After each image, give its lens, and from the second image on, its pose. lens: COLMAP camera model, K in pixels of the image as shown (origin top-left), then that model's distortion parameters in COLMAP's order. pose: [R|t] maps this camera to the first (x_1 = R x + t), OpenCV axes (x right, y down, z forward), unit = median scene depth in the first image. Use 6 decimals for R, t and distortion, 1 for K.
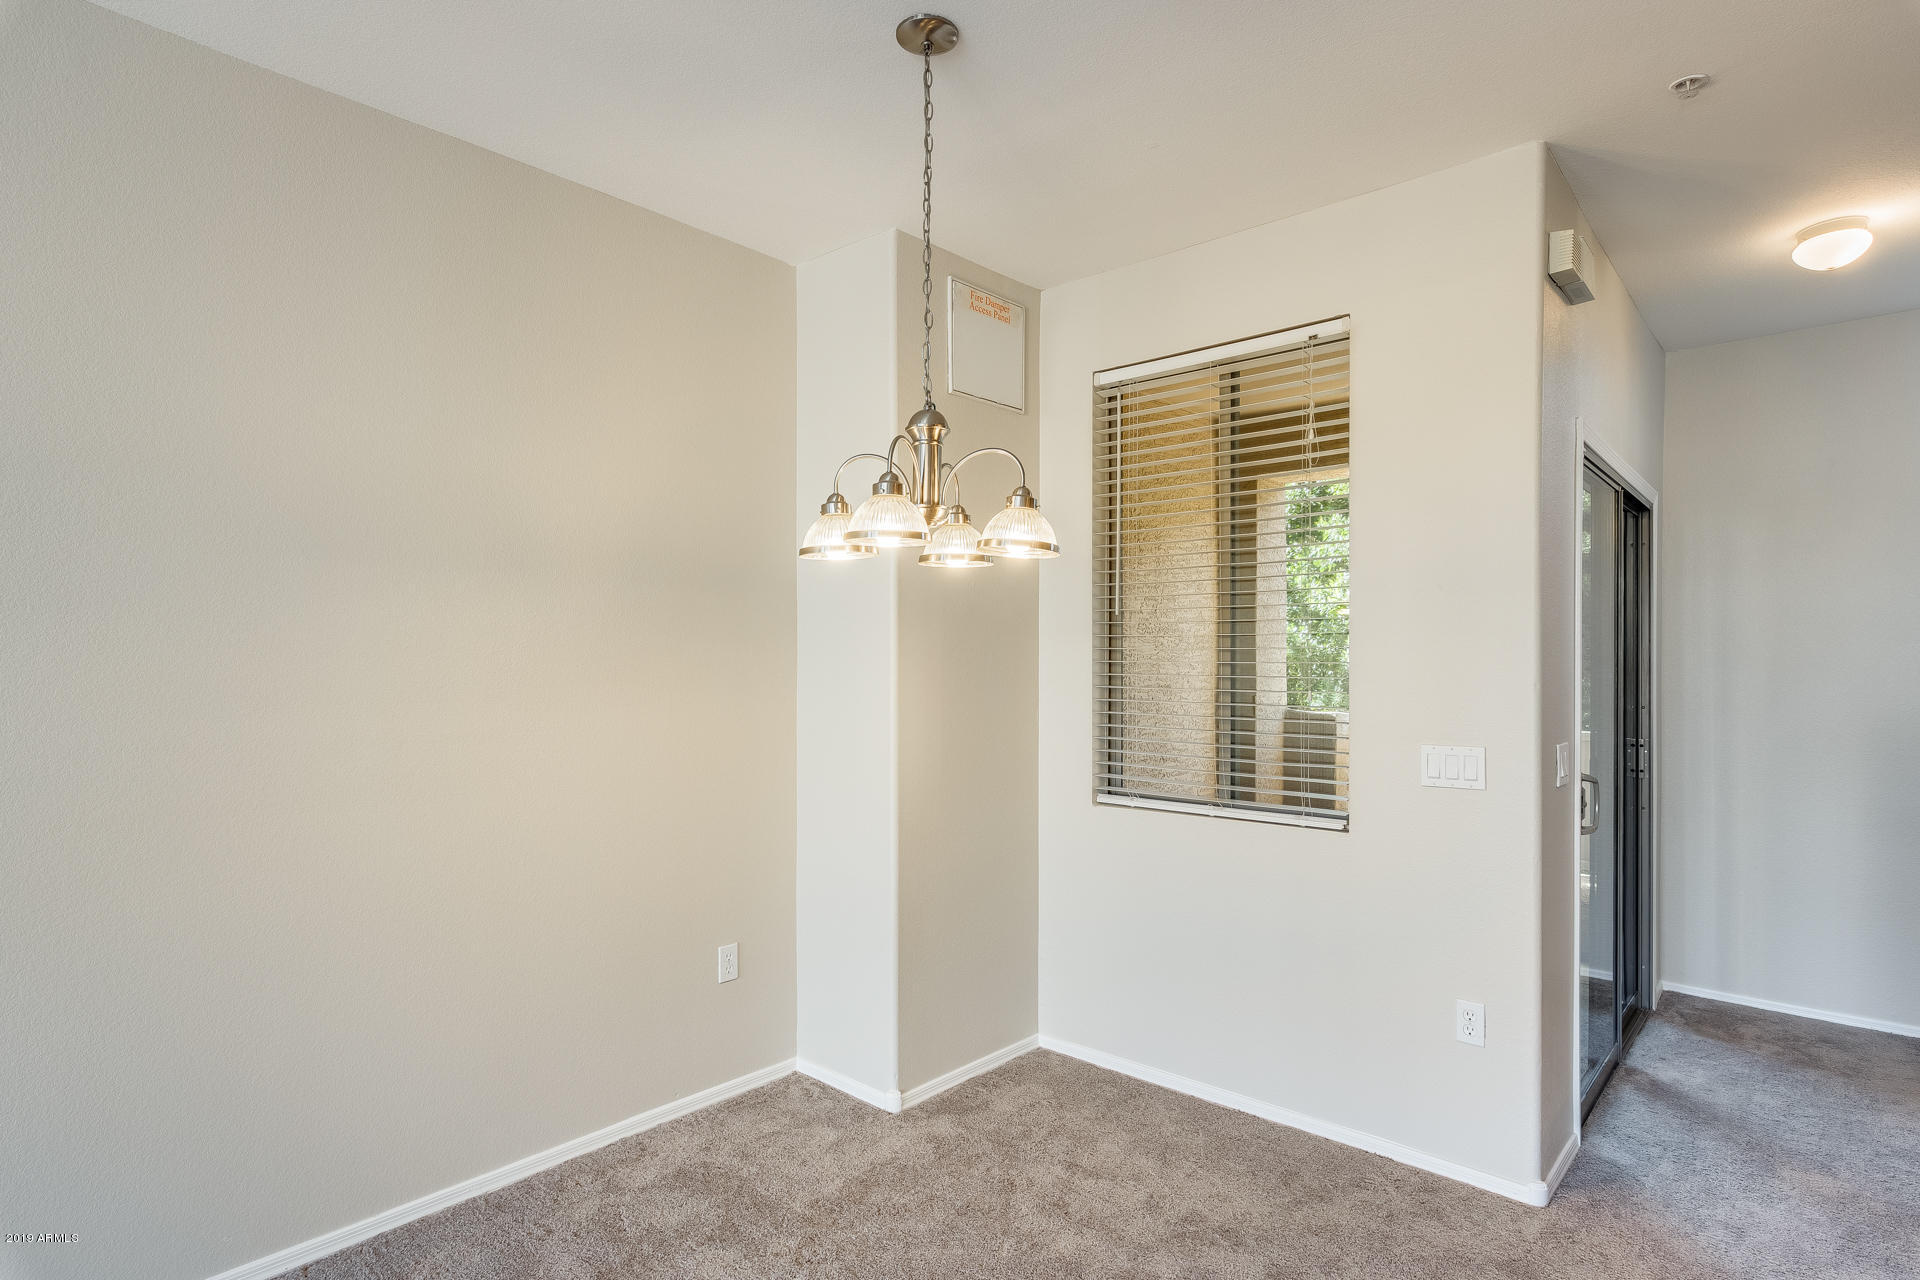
lens RADIAL K [[979.5, 0, 966.5], [0, 979.5, 668.9], [0, 0, 1]] dist [0.001779, -0.000189]
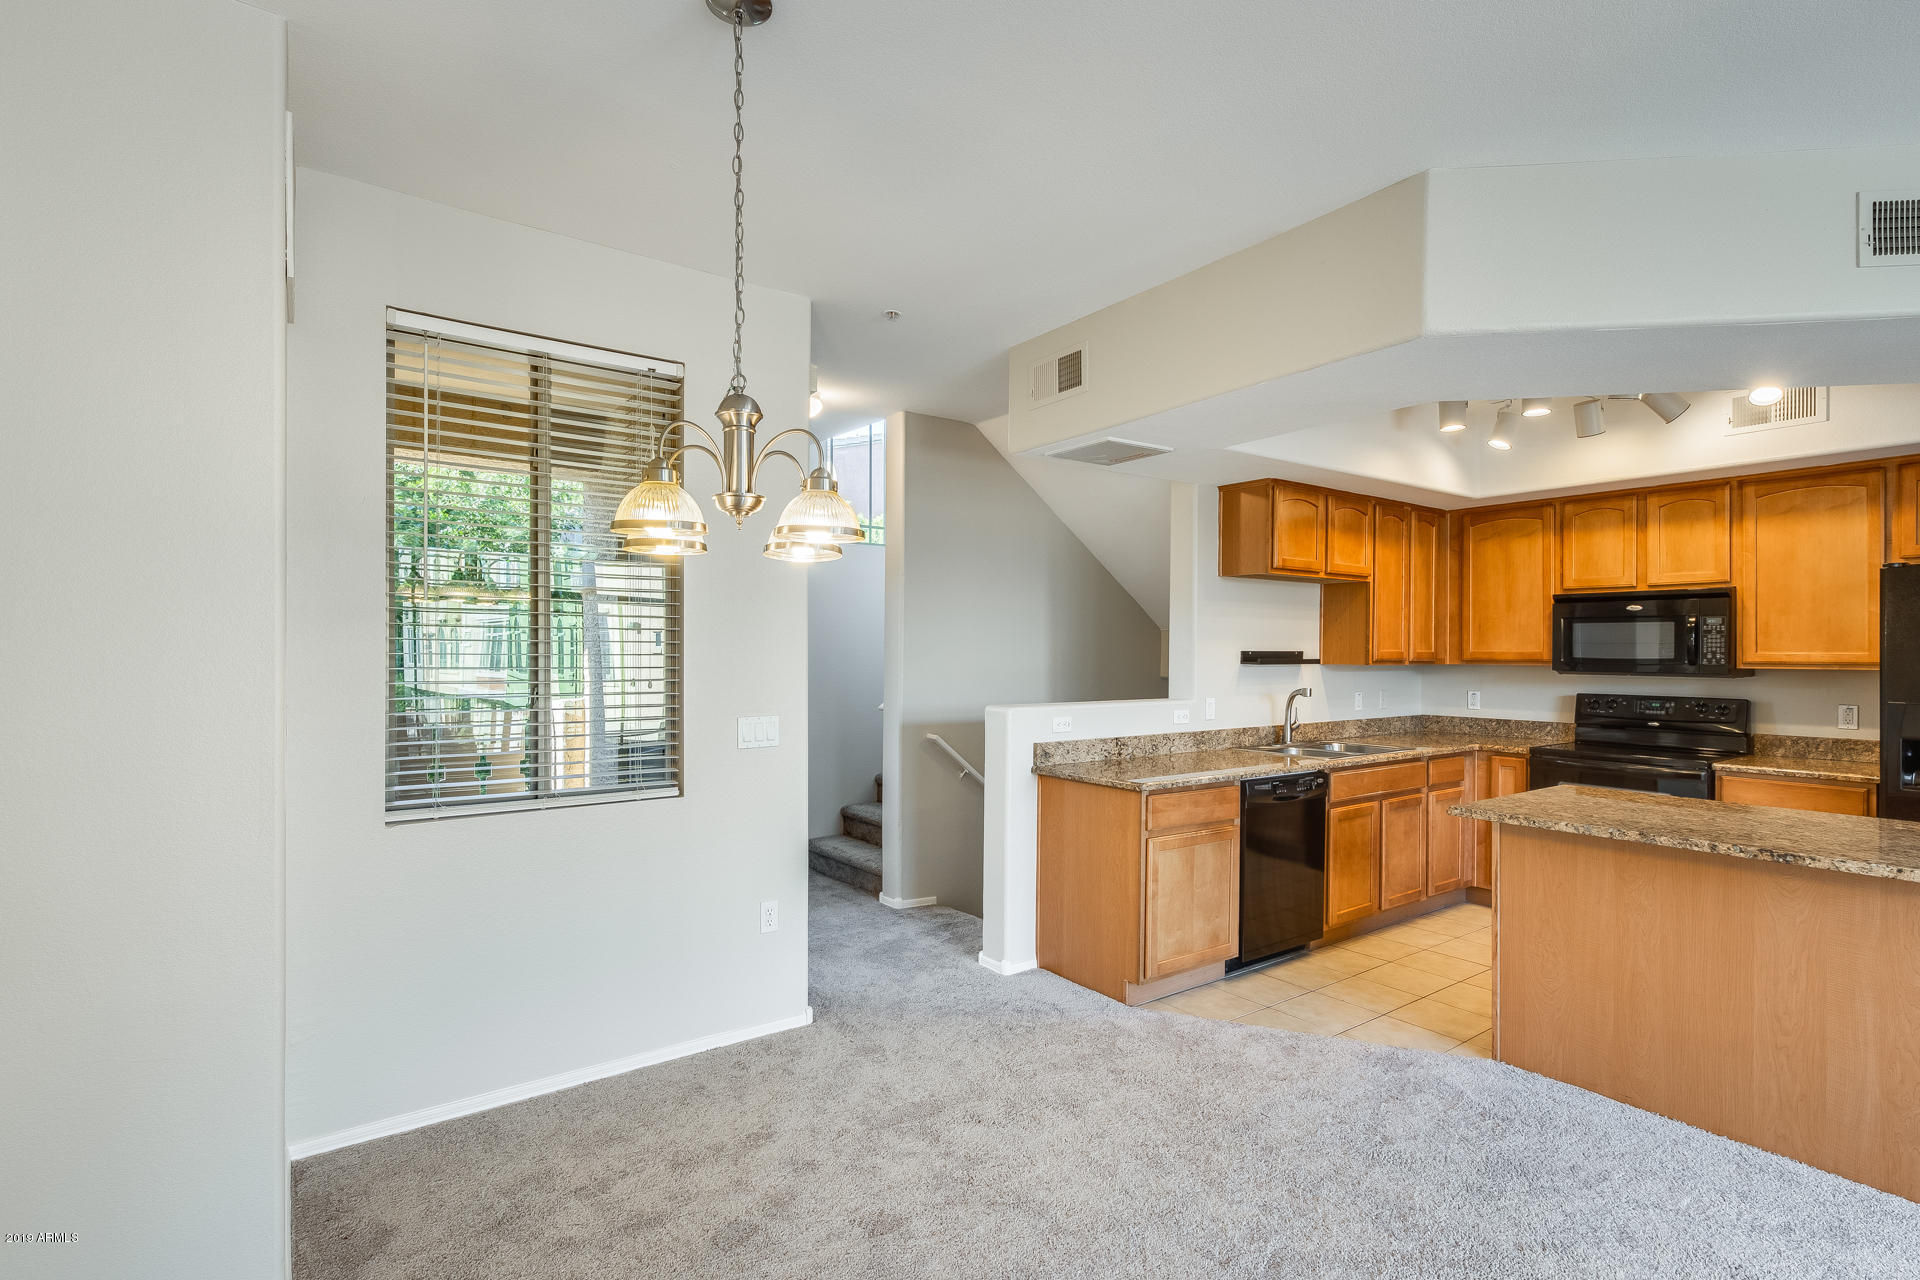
lens RADIAL K [[927.6, 0, 956.7], [0, 927.6, 652.1], [0, 0, 1]] dist [0.000735, 0.000673]
pose [[0.209166, -0.002030, 0.977878, -0.549264], [-0.000141, 0.999998, 0.002106, -0.009967], [-0.977880, -0.000578, 0.209166, 0.369489]]
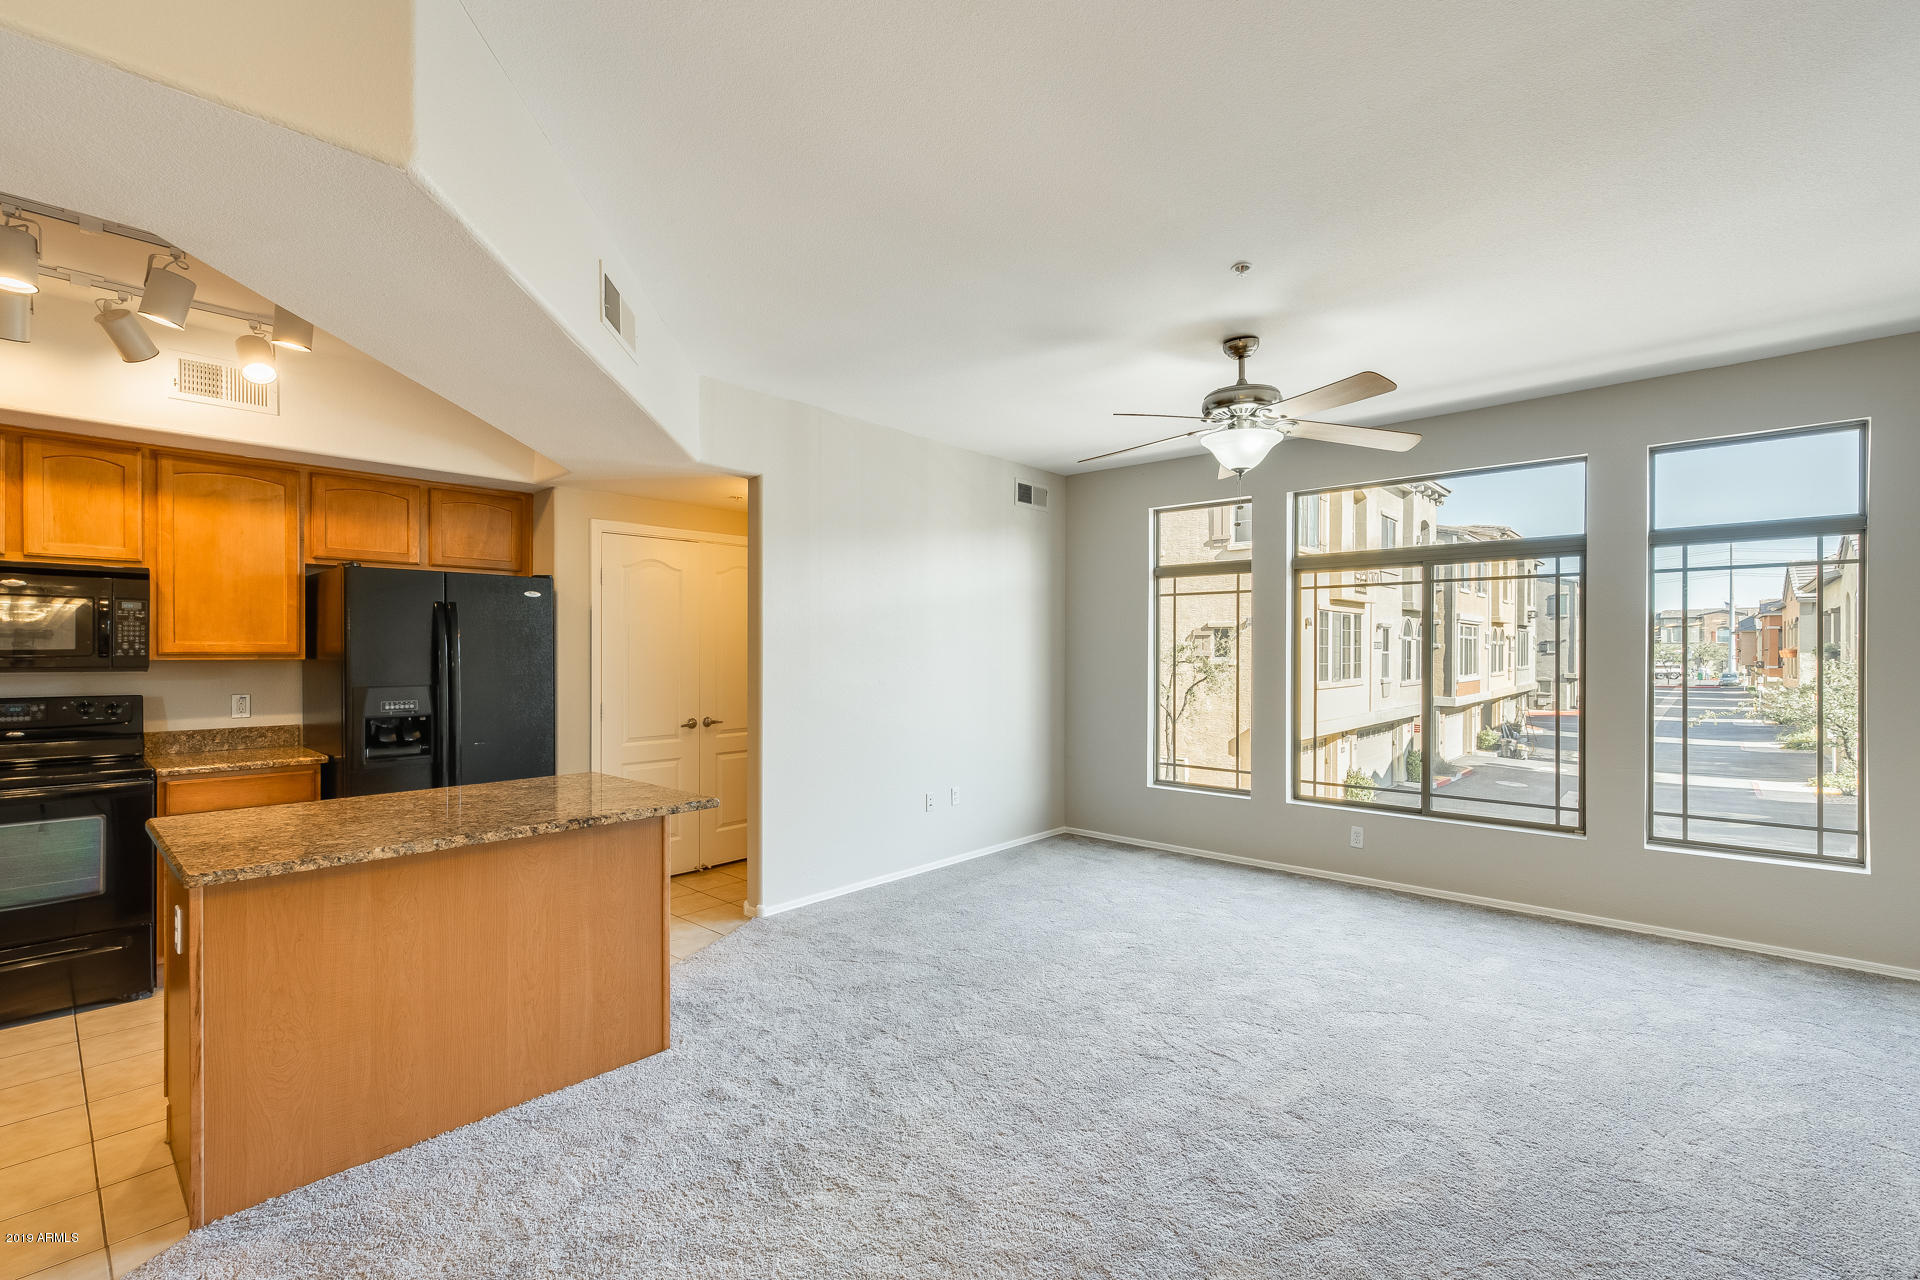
lens RADIAL K [[835.2, 0, 956.0], [0, 835.2, 652.9], [0, 0, 1]] dist [0.000081, -0.000101]
pose [[-0.999991, -0.003235, 0.002831, -0.037526], [-0.003221, 0.999984, 0.004741, -0.001578], [-0.002846, 0.004732, -0.999985, 0.618243]]
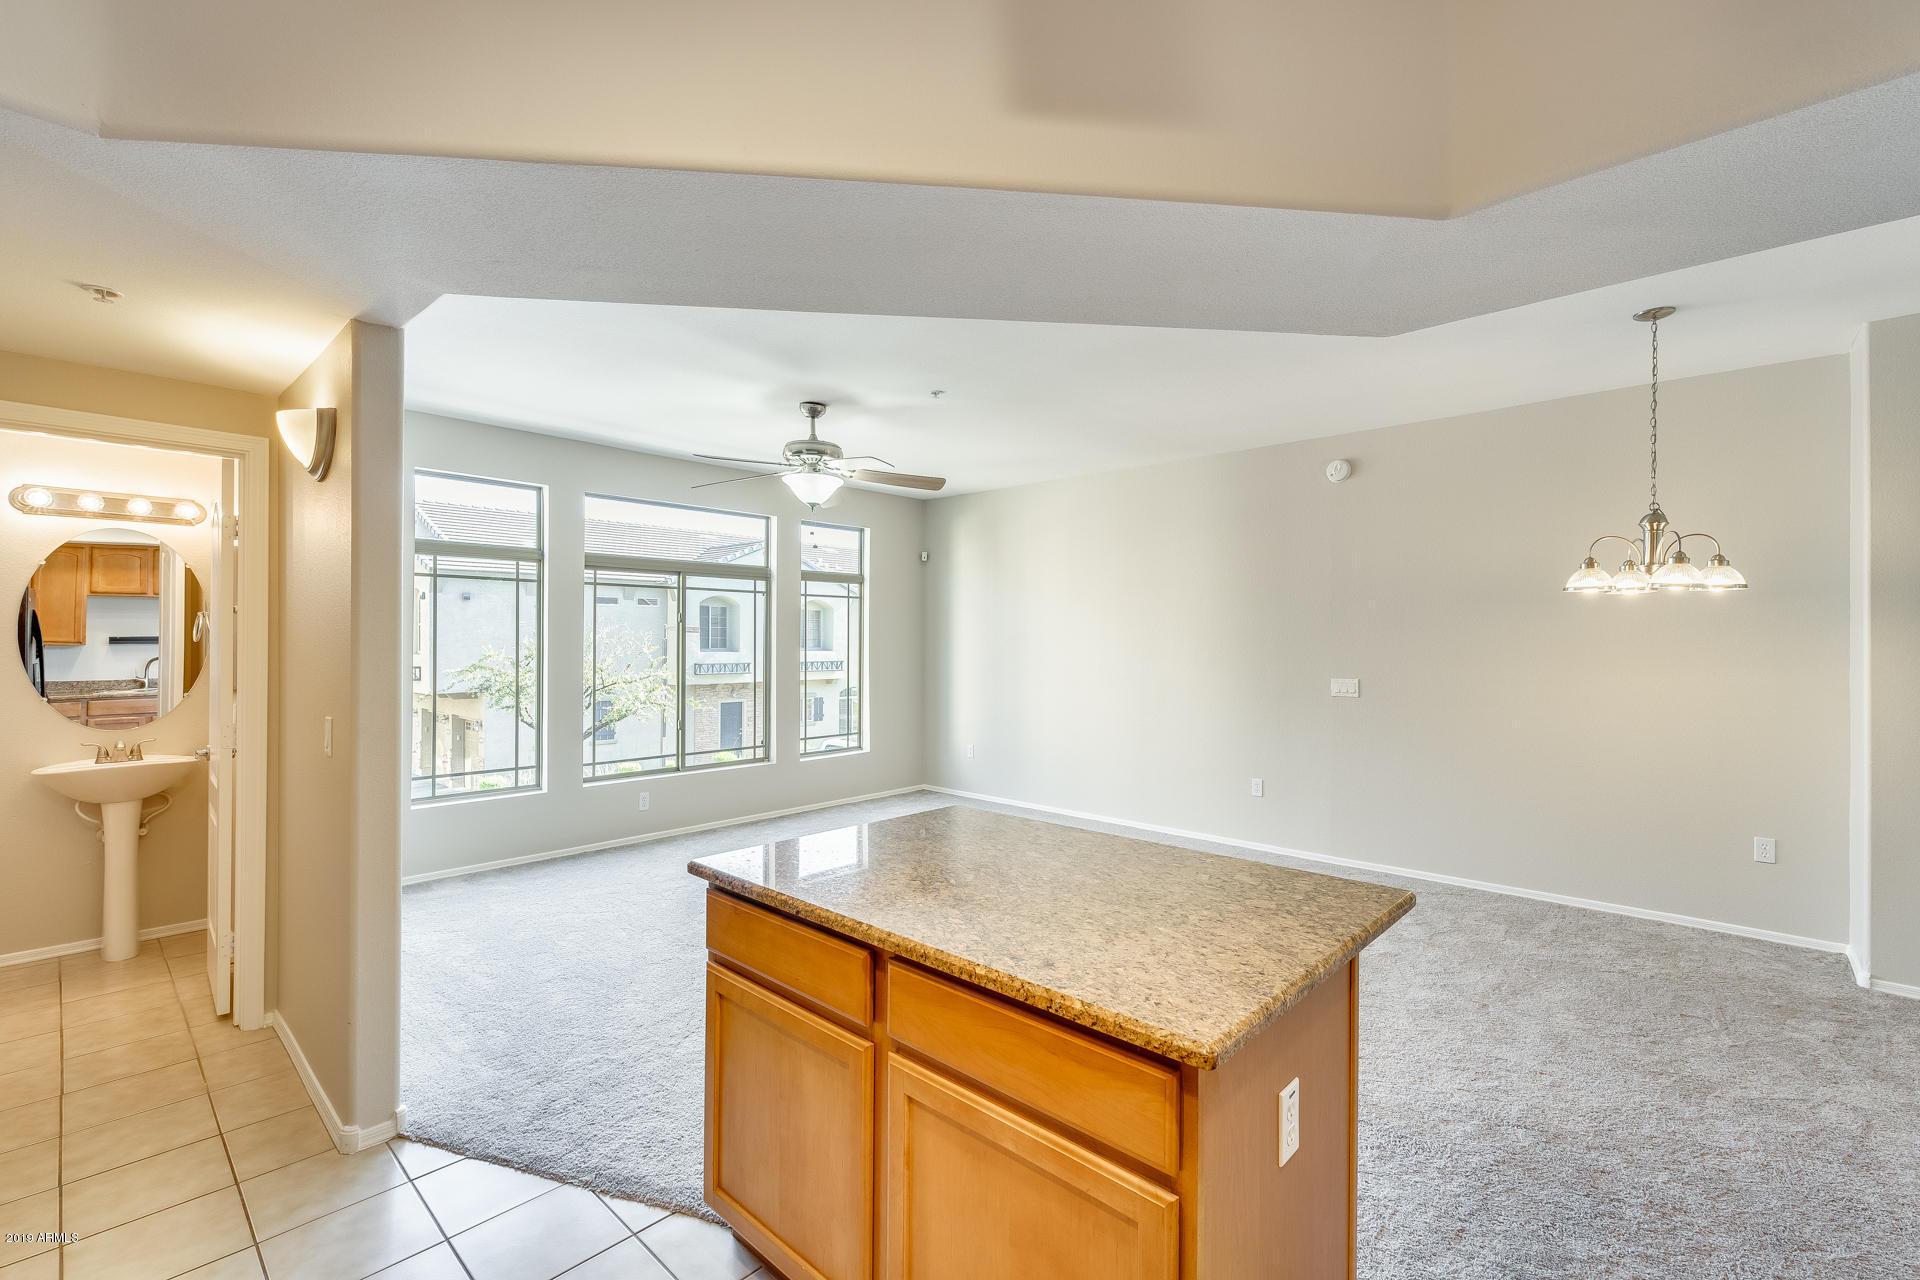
lens RADIAL K [[831.0, 0, 955.5], [0, 831.0, 636.3], [0, 0, 1]] dist [0.000759, -0.000043]
pose [[-0.020723, -0.007112, -0.999760, 0.975663], [-0.007411, 0.999948, -0.006960, -0.005506], [0.999758, 0.007265, -0.020775, -0.188453]]
